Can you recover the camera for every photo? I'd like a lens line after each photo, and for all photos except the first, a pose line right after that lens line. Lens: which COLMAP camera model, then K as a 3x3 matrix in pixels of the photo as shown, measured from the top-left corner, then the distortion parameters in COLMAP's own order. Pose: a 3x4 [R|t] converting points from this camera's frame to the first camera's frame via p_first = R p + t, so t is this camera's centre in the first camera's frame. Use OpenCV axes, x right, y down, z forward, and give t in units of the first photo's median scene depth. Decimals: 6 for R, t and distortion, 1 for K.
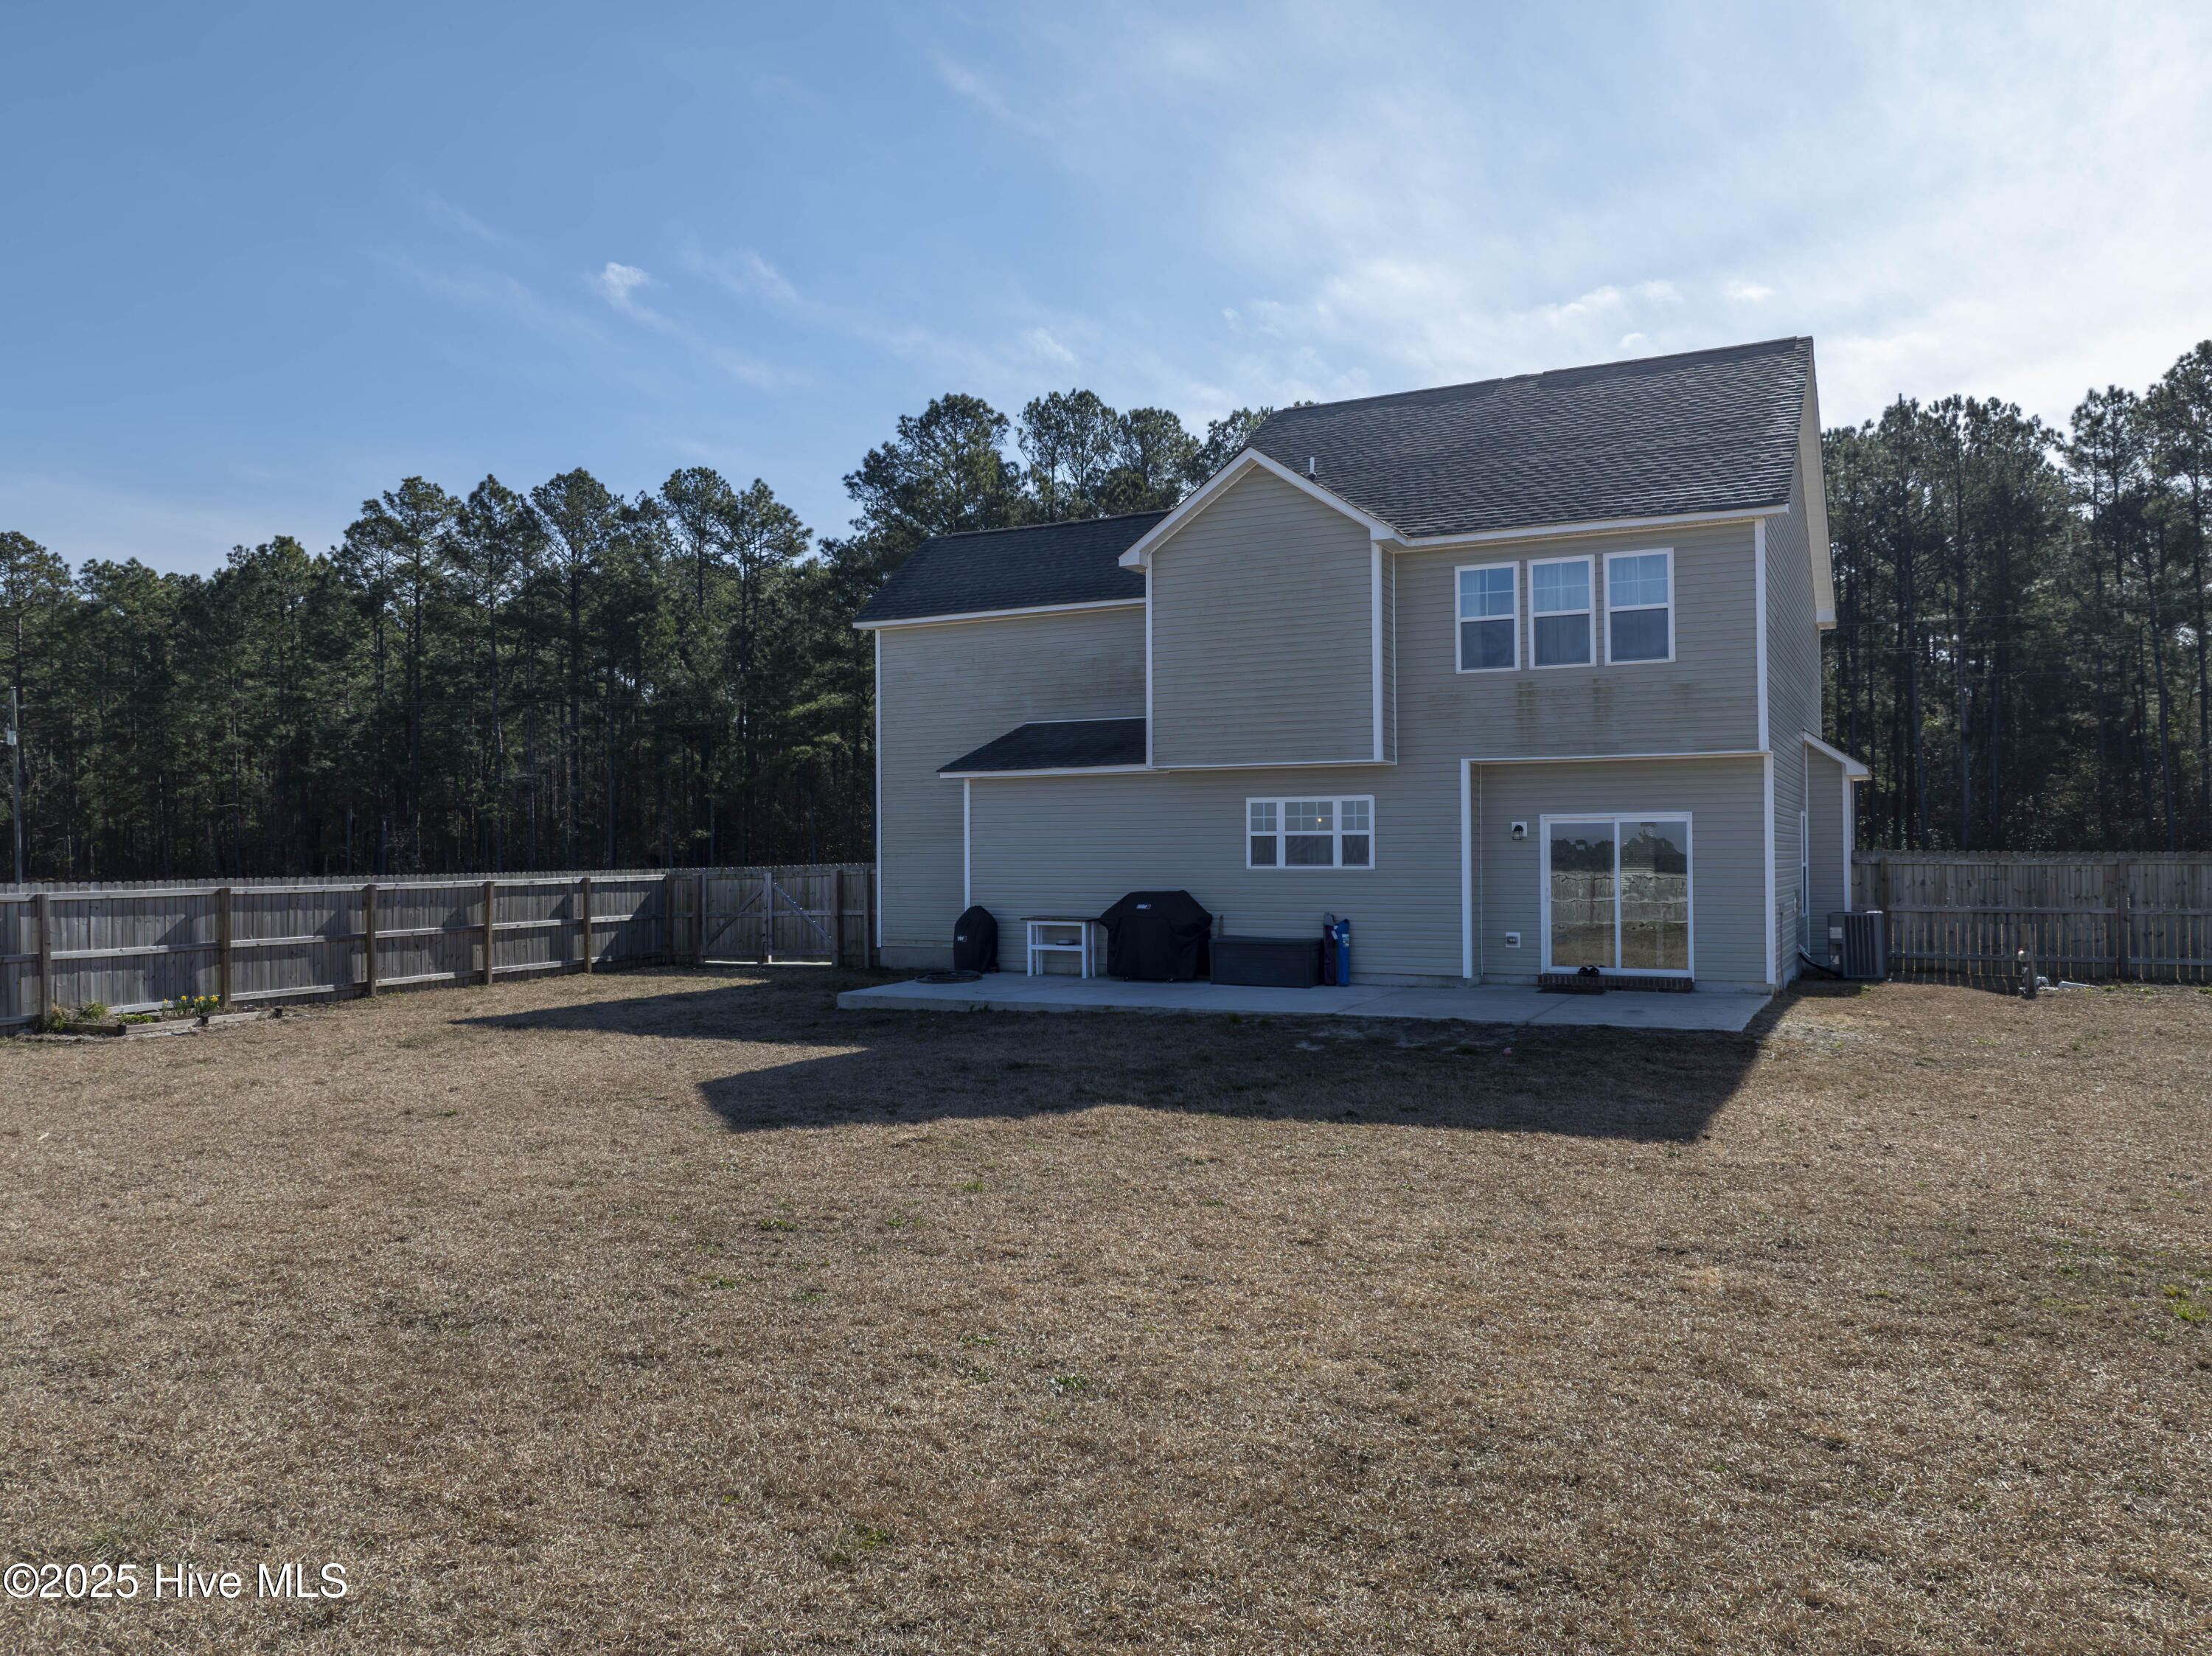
lens RADIAL K [[1565.7, 0, 1110.6], [0, 1565.7, 824.8], [0, 0, 1]] dist [-0.034527, -0.008165]
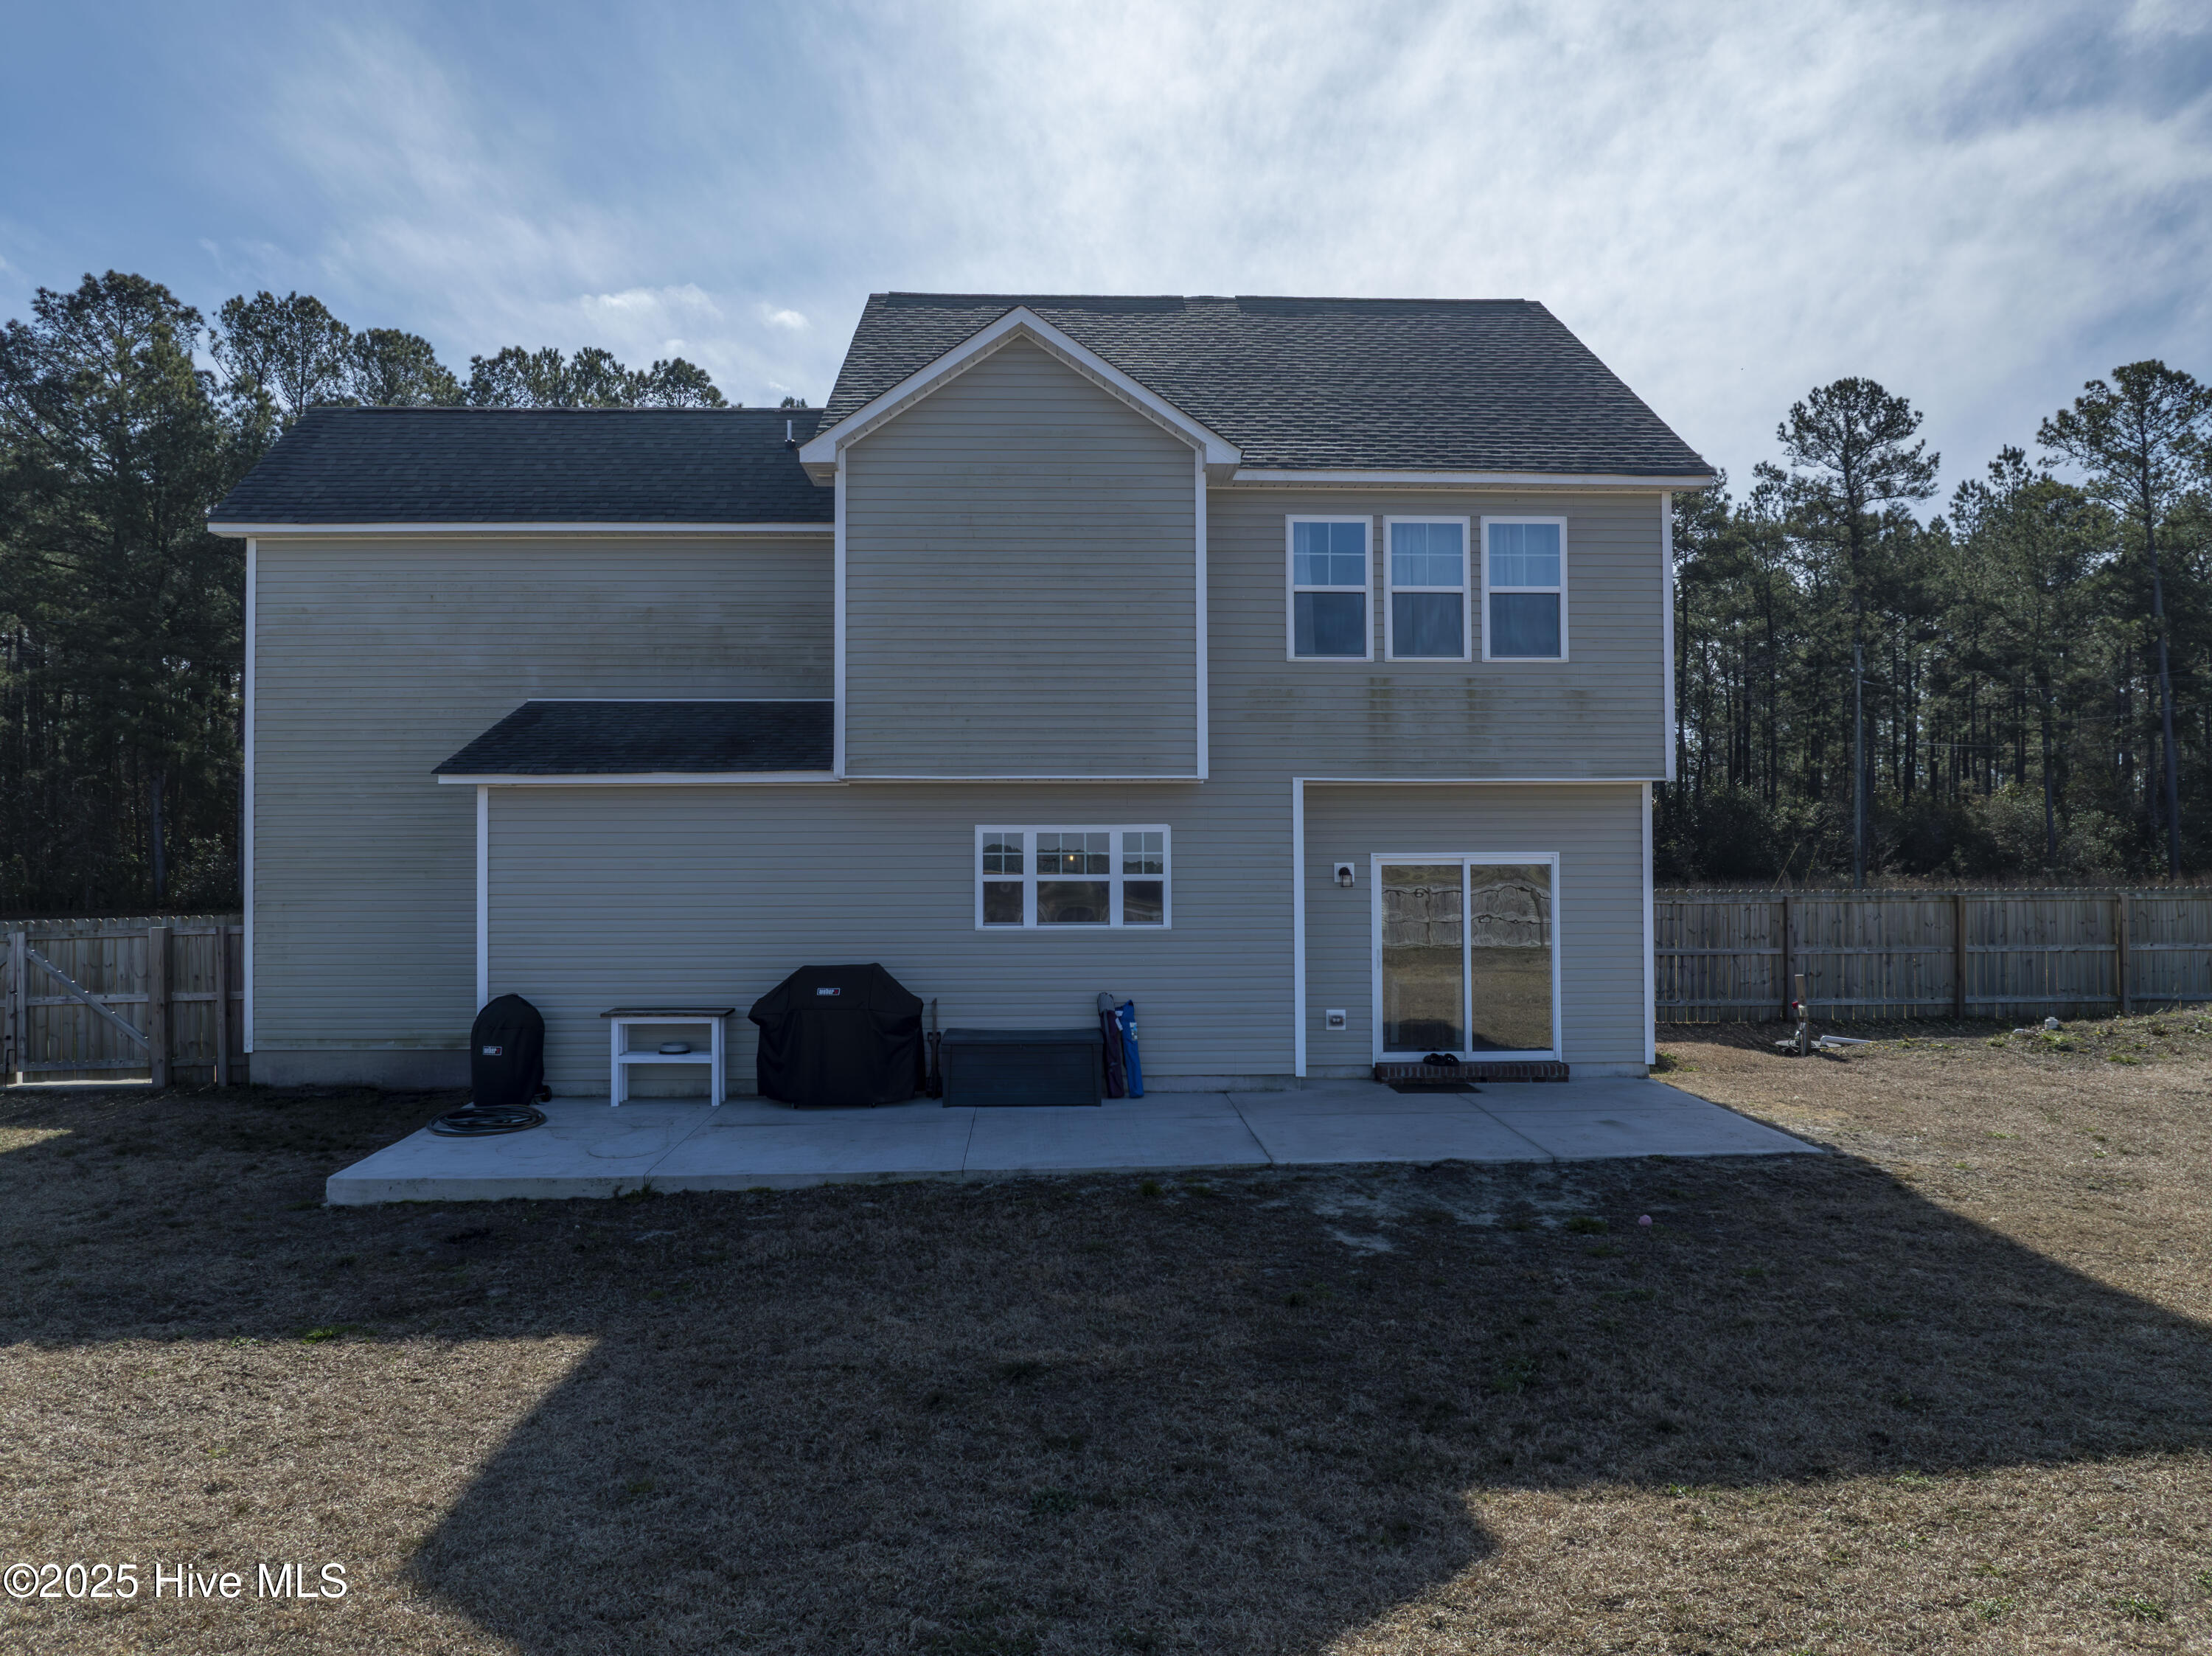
lens RADIAL K [[1569.1, 0, 1117.3], [0, 1569.1, 822.2], [0, 0, 1]] dist [-0.031260, -0.004326]
pose [[0.865342, 0.011713, 0.501045, -0.178227], [-0.008895, 0.999928, -0.008013, -0.012049], [-0.501103, 0.002477, 0.865384, 0.334759]]
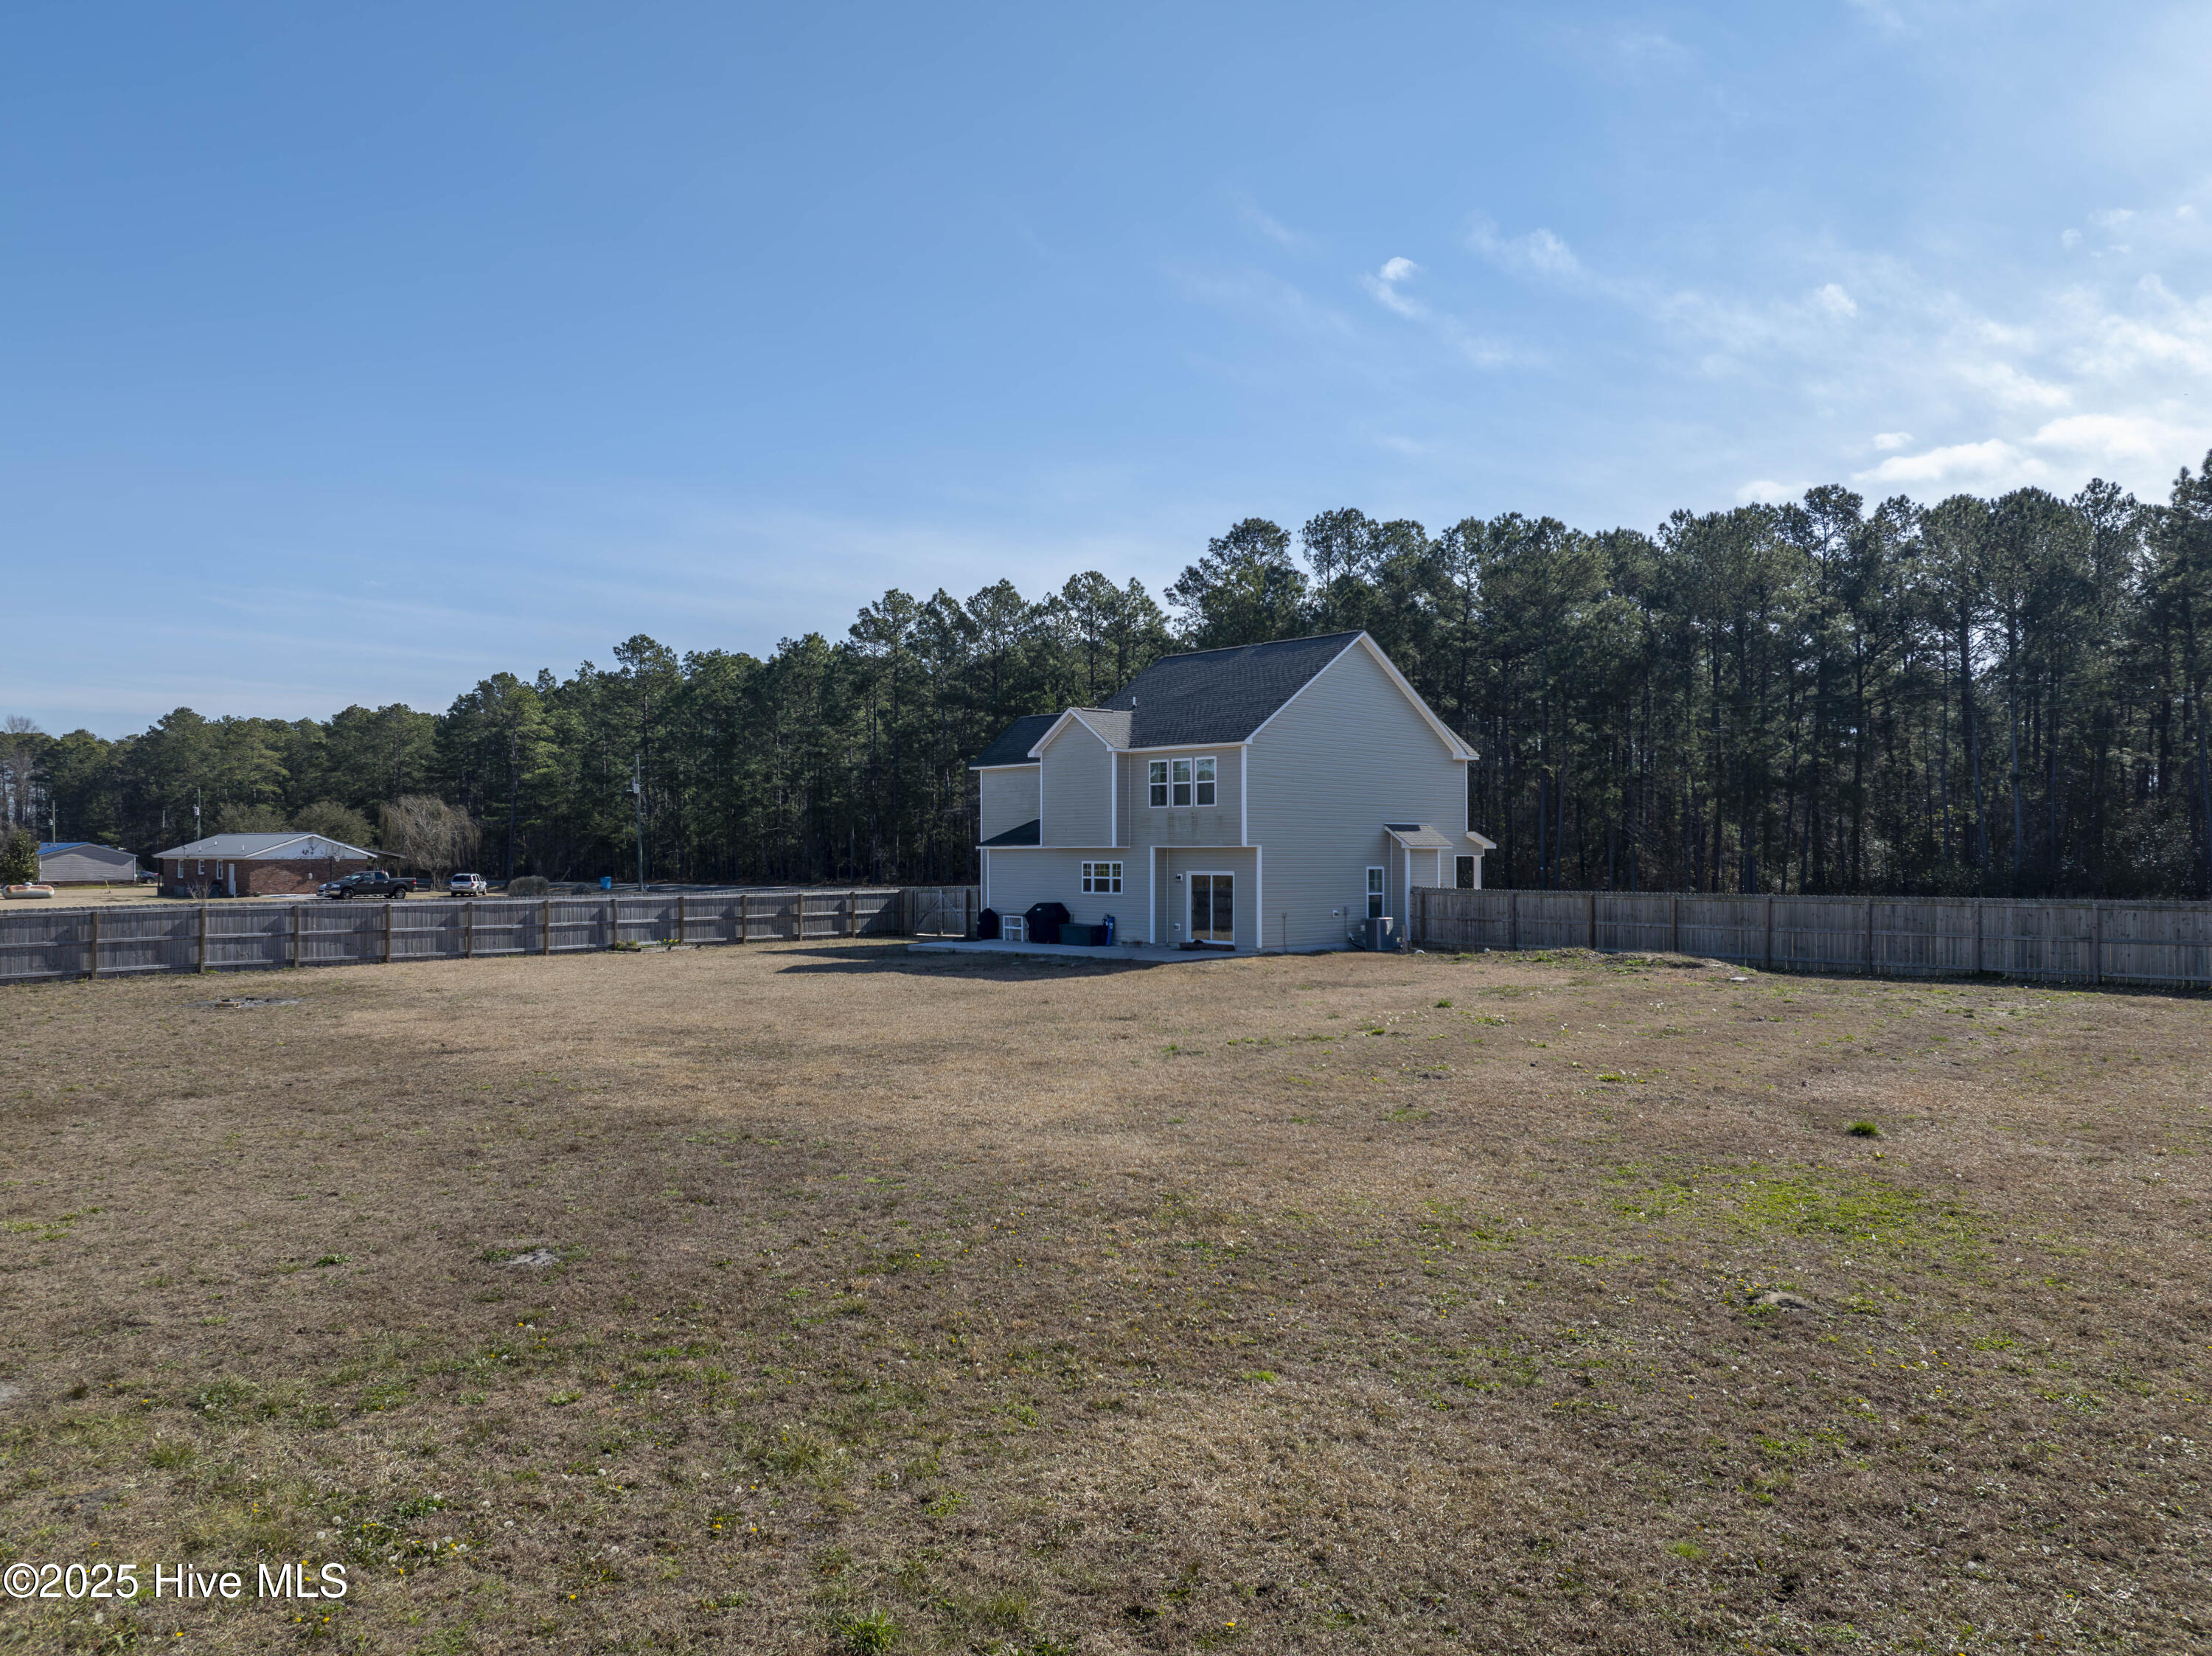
lens RADIAL K [[1565.7, 0, 1110.6], [0, 1565.7, 824.8], [0, 0, 1]] dist [-0.034527, -0.008165]
pose [[0.942982, -0.002841, -0.332831, 0.761673], [0.002779, 0.999996, -0.000662, -0.059194], [0.332831, -0.000301, 0.942986, -0.947618]]
